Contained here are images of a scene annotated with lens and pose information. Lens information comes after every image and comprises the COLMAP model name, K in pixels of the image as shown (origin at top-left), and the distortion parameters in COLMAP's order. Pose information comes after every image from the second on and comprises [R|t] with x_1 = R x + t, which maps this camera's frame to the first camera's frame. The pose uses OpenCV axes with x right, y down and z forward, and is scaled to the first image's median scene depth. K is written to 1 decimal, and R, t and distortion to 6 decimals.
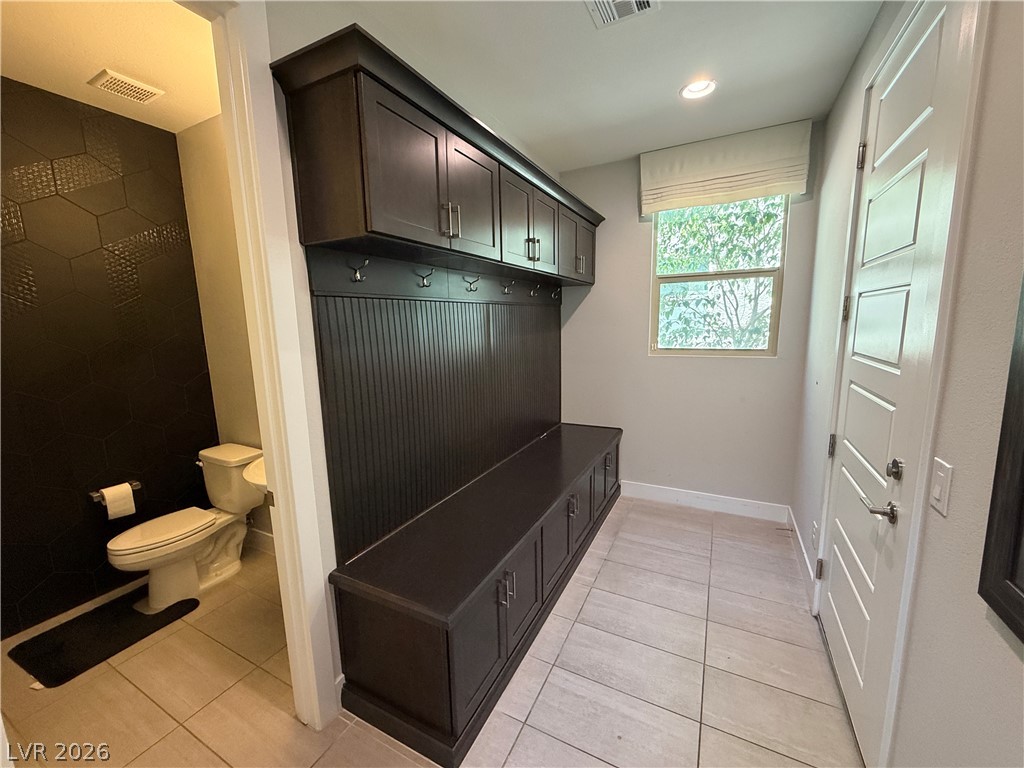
lens RADIAL K [[411.1, 0, 513.1], [0, 411.1, 387.3], [0, 0, 1]] dist [0.000885, -0.000303]
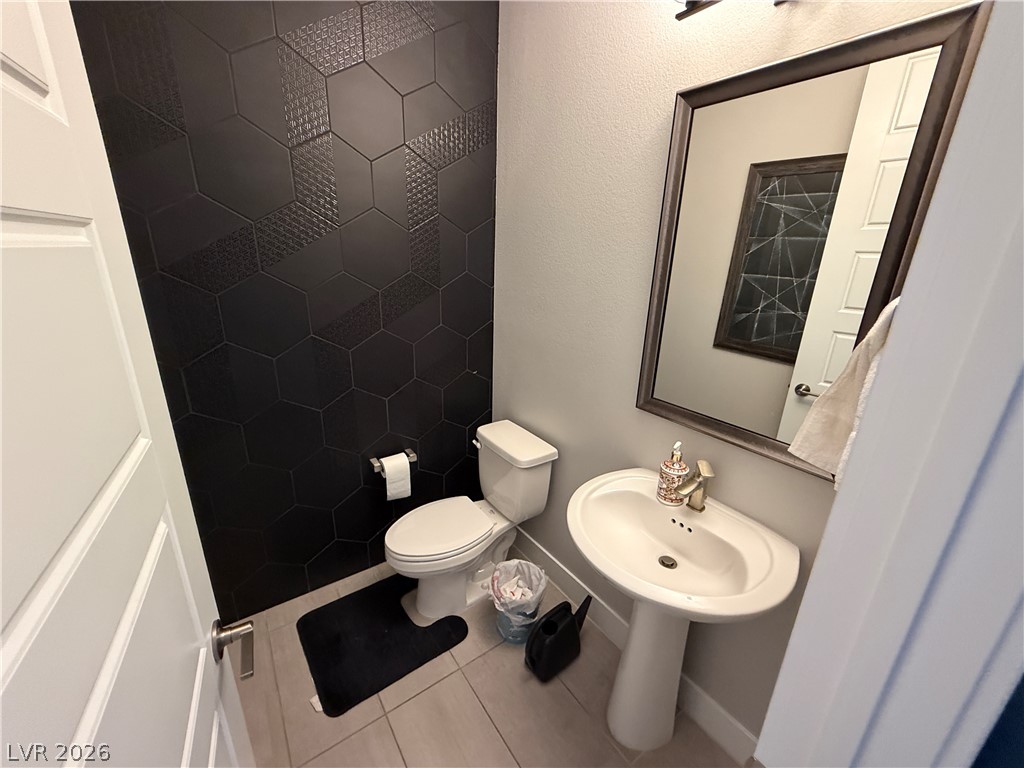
lens RADIAL K [[411.1, 0, 513.4], [0, 411.1, 386.6], [0, 0, 1]] dist [0.000885, -0.000303]
pose [[0.894068, 0.203912, -0.398827, -0.452718], [-0.132125, 0.970812, 0.200167, -0.094860], [0.428002, -0.126268, 0.894914, 0.380598]]
